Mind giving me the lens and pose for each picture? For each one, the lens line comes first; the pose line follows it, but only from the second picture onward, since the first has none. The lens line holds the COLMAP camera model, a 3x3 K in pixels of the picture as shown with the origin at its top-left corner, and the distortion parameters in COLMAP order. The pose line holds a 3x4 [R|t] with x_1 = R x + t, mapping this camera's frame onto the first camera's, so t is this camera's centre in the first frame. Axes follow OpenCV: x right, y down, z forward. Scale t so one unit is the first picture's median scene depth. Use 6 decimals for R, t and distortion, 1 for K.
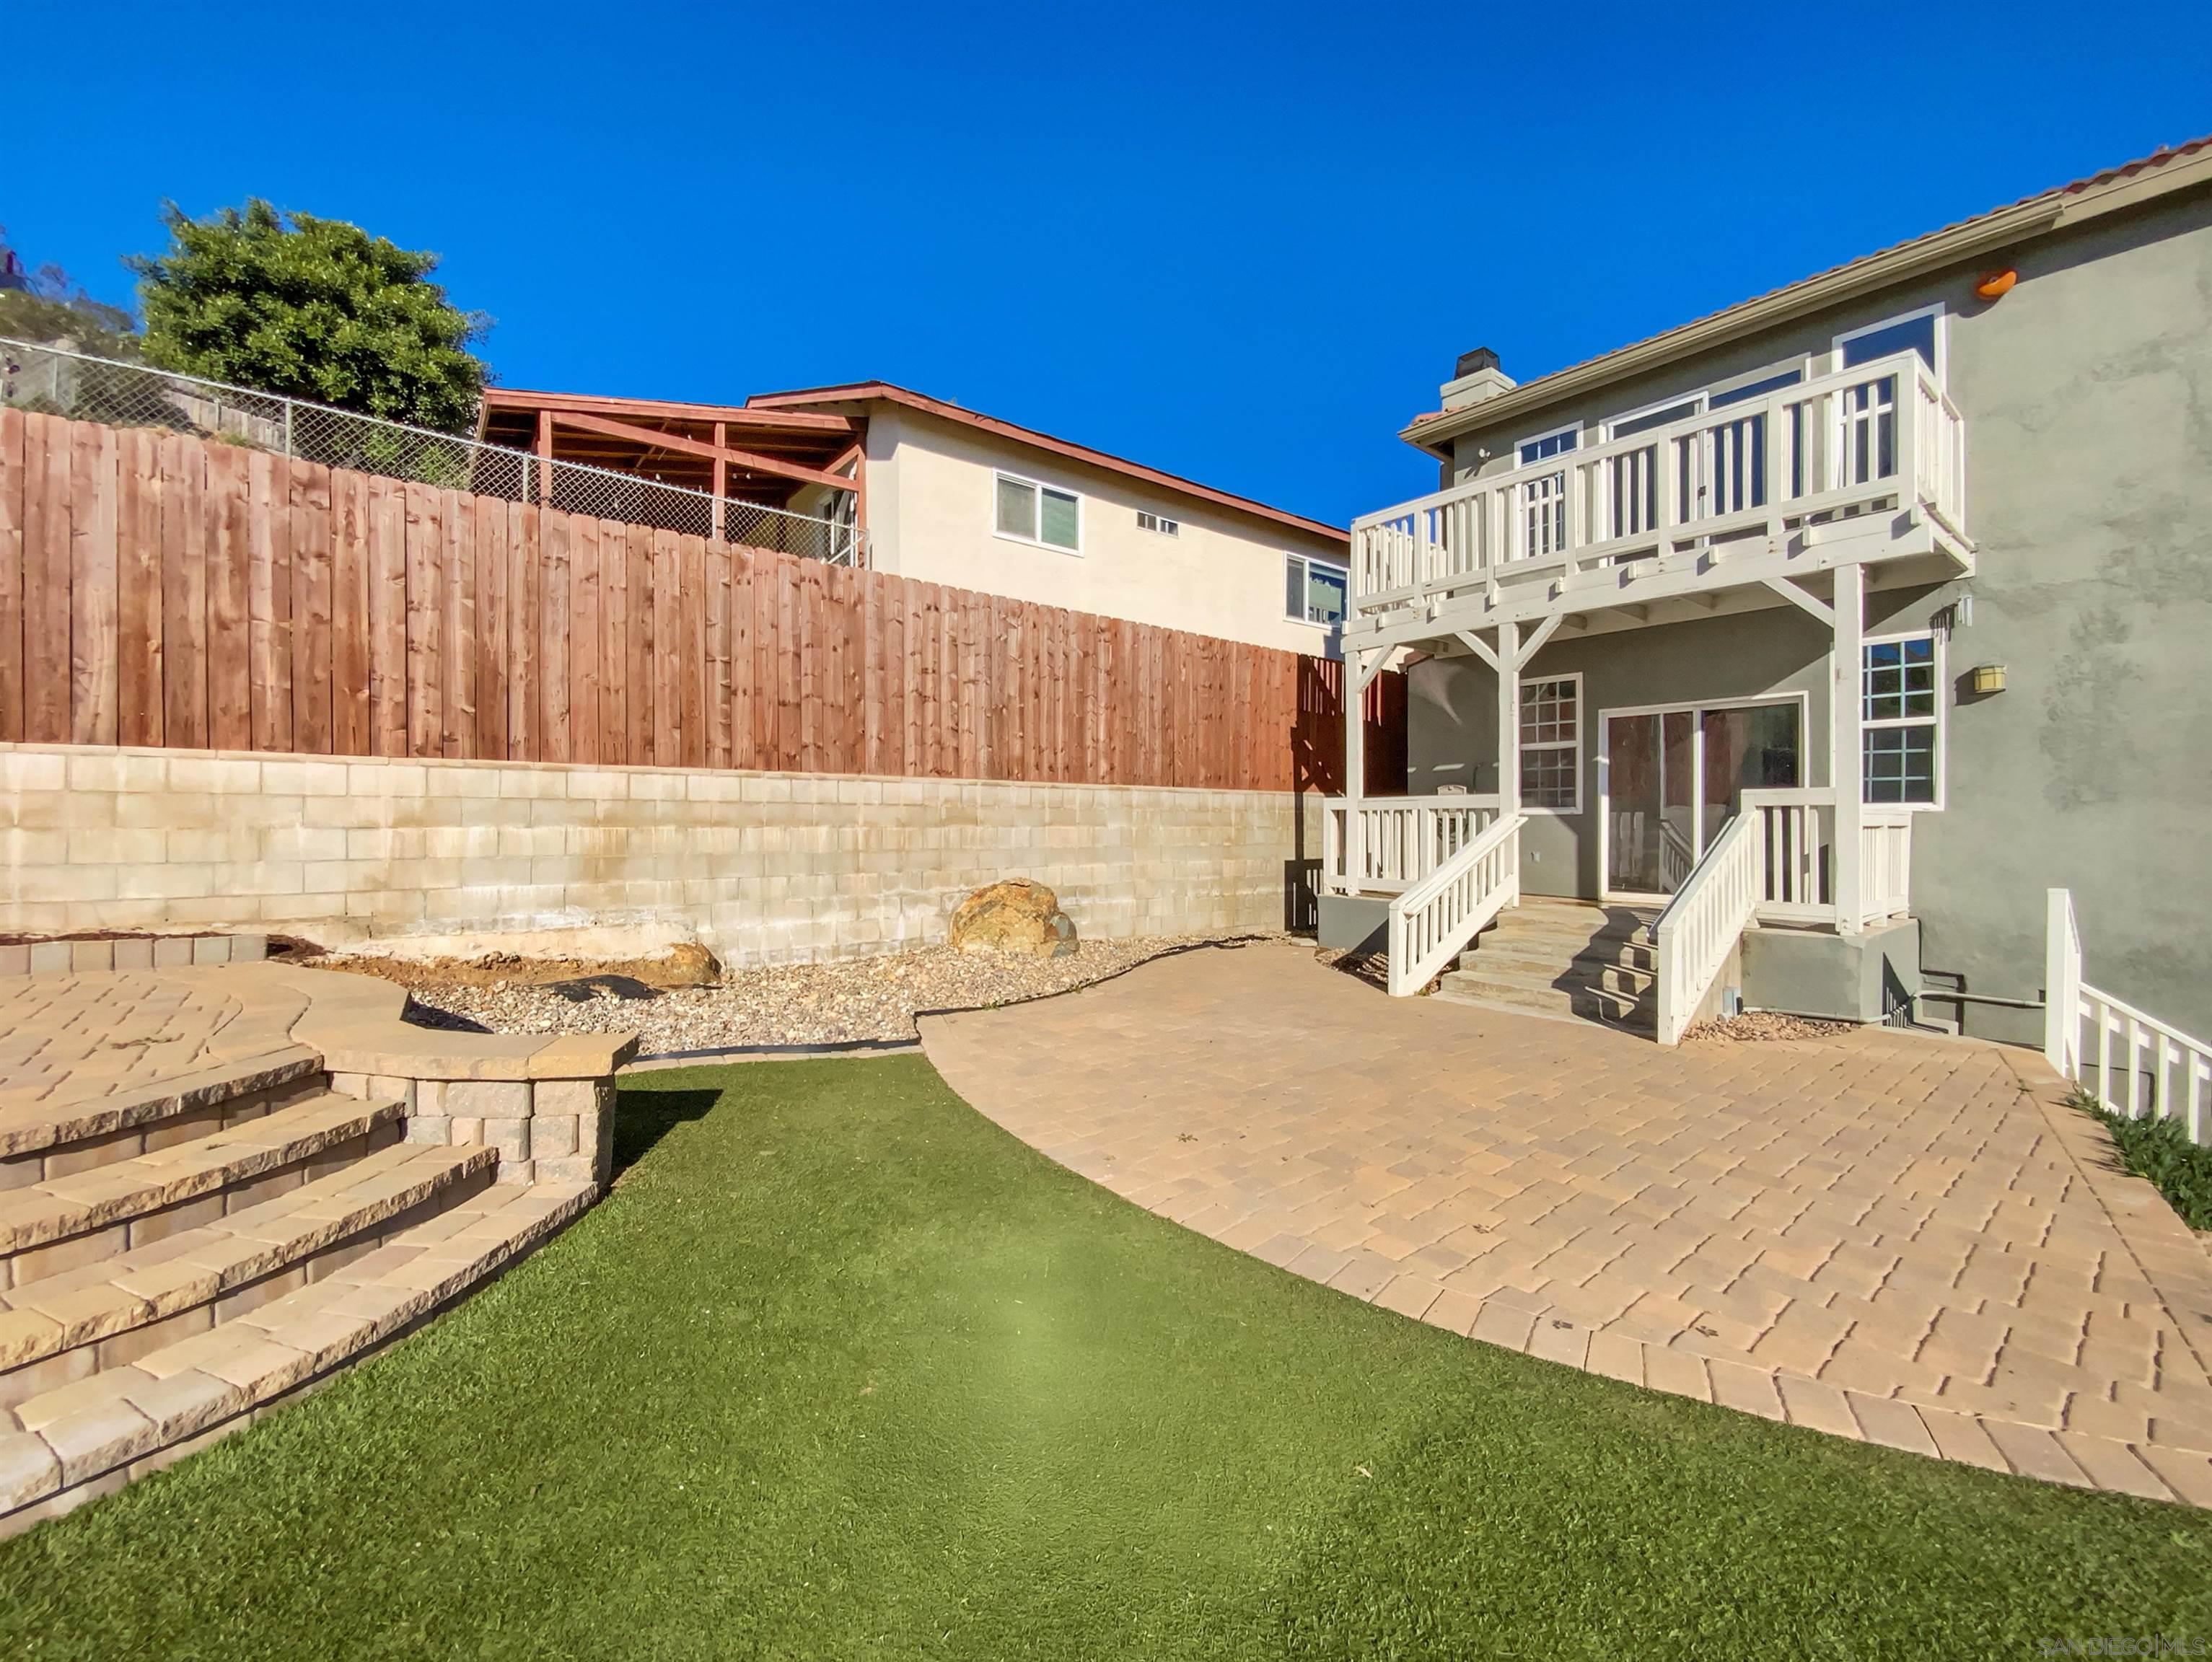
lens RADIAL K [[892.1, 0, 1102.0], [0, 892.1, 824.9], [0, 0, 1]] dist [-0.001051, -0.007064]
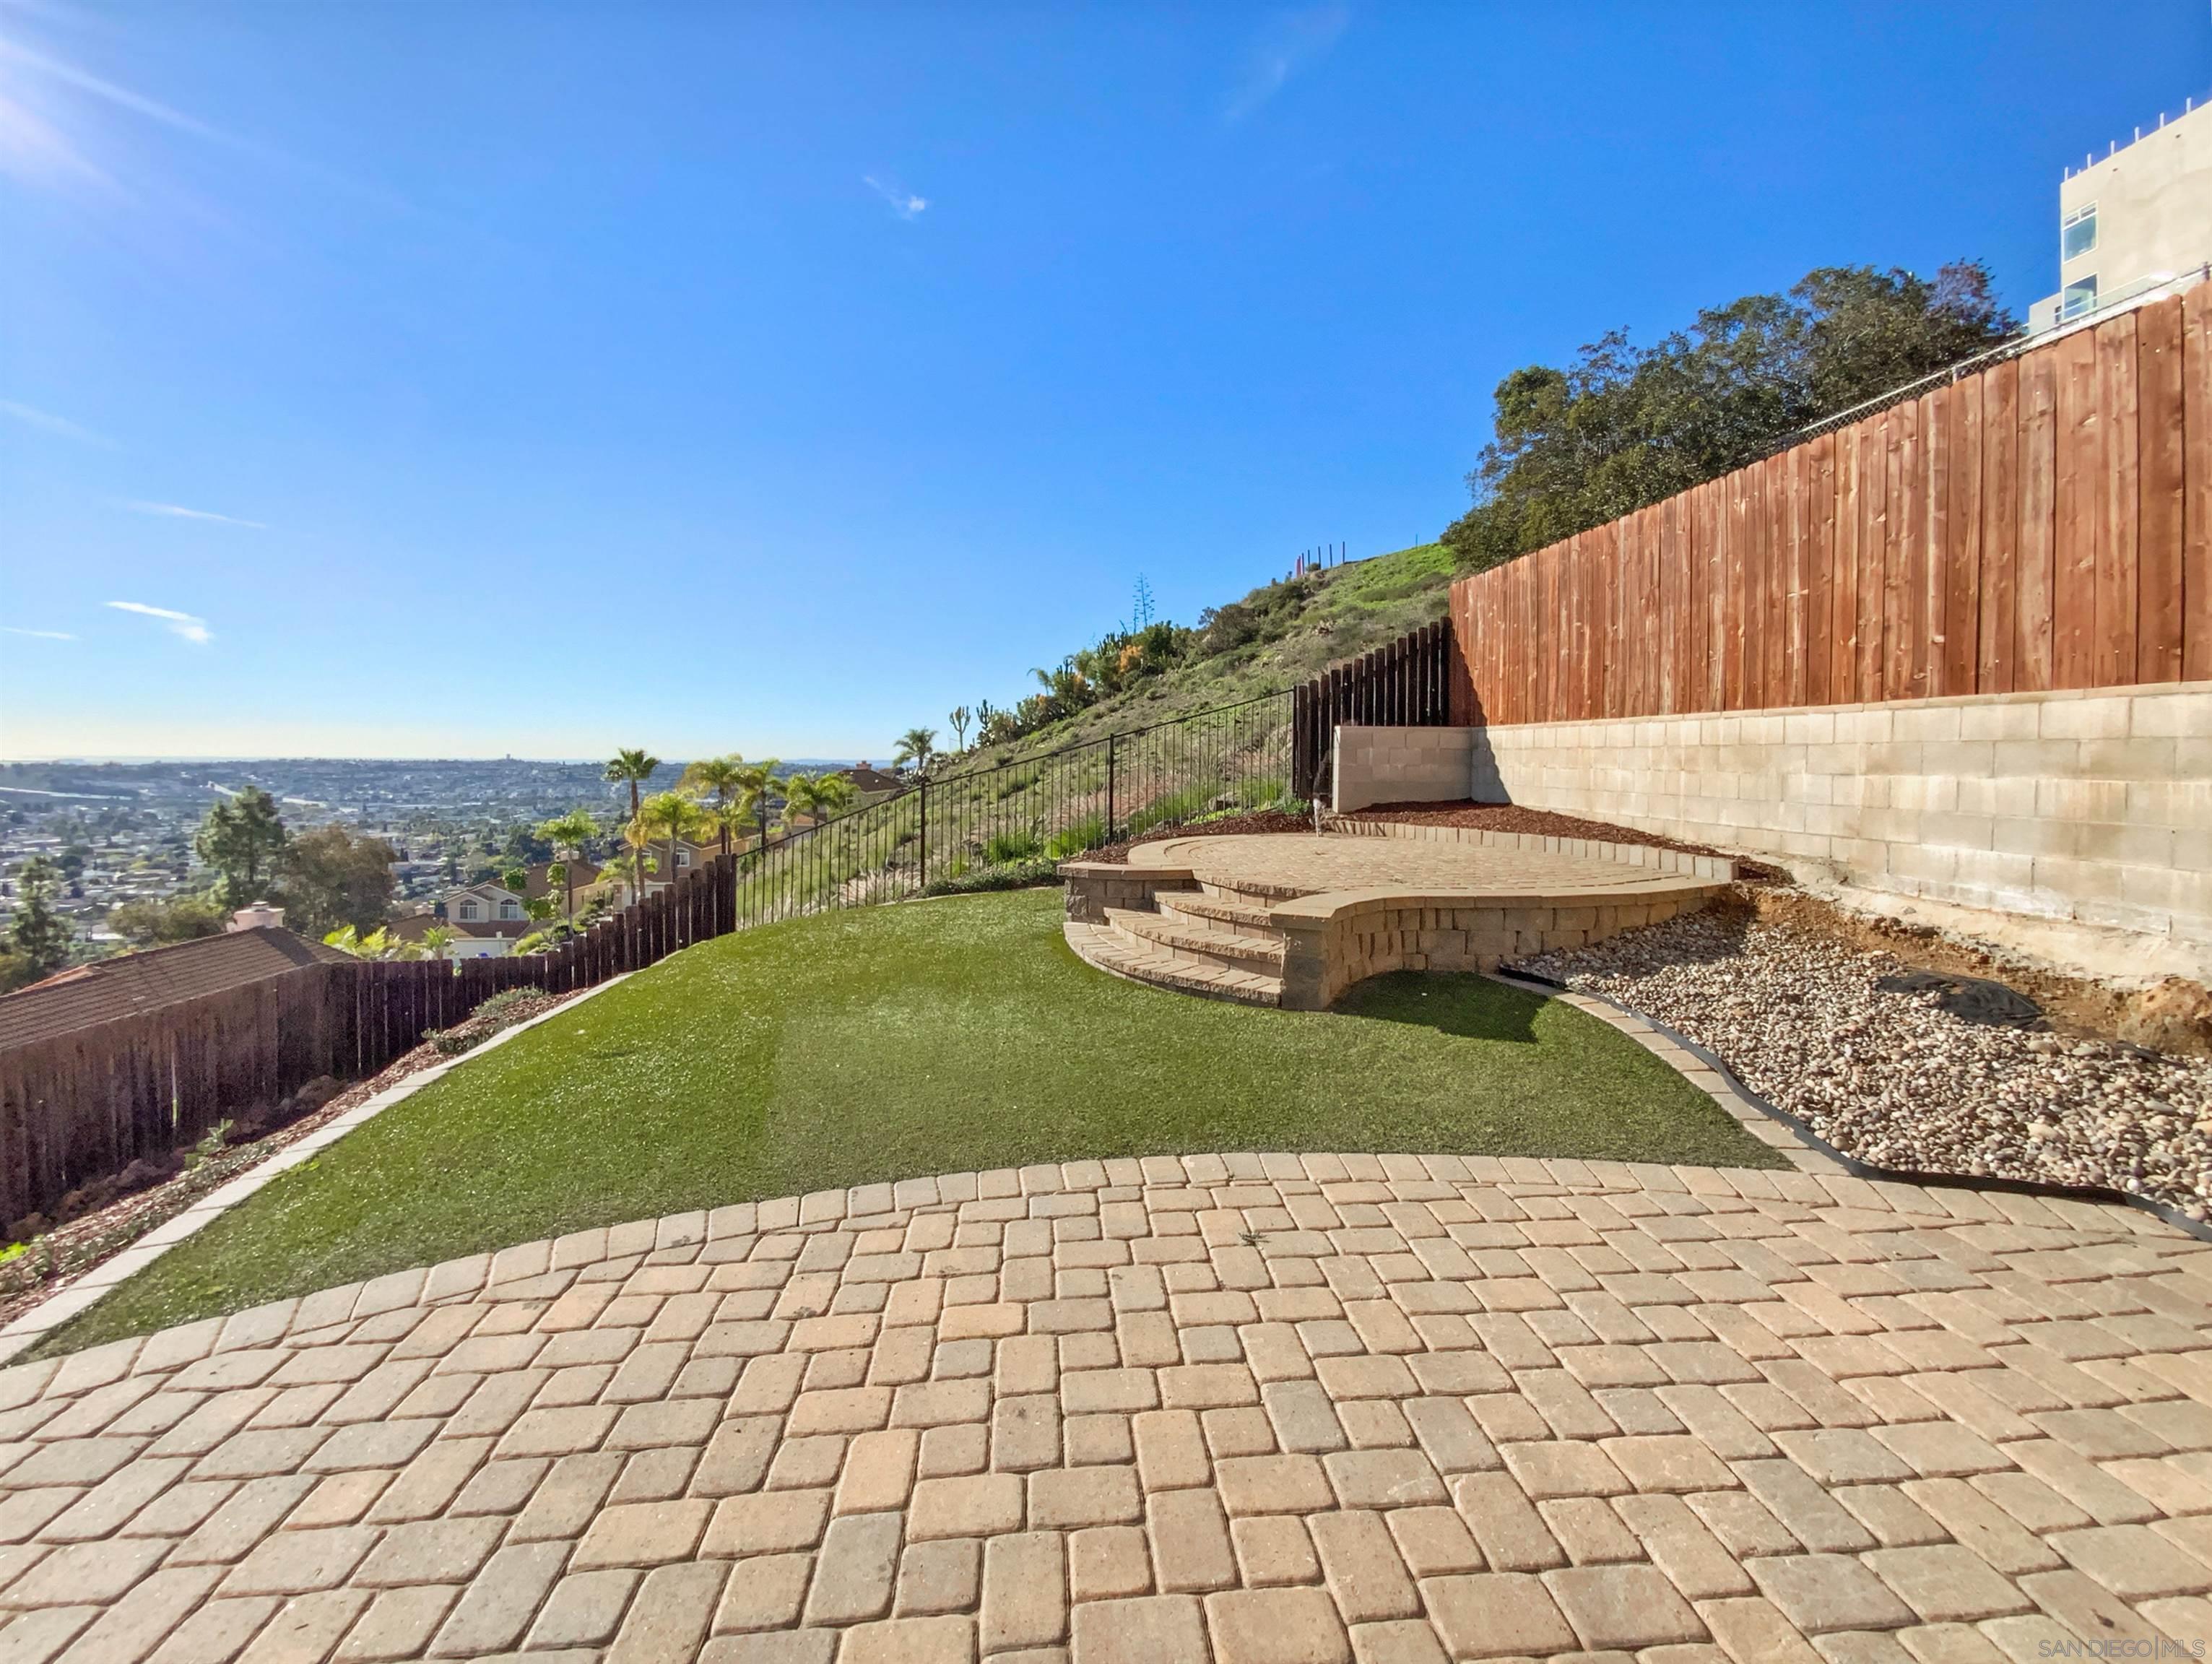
lens RADIAL K [[872.7, 0, 1106.1], [0, 872.7, 781.0], [0, 0, 1]] dist [-0.000019, -0.006650]
pose [[-0.558203, 0.019011, -0.829486, 0.429090], [-0.004588, 0.999651, 0.025998, -0.010418], [0.829692, 0.018318, -0.557921, 0.780646]]
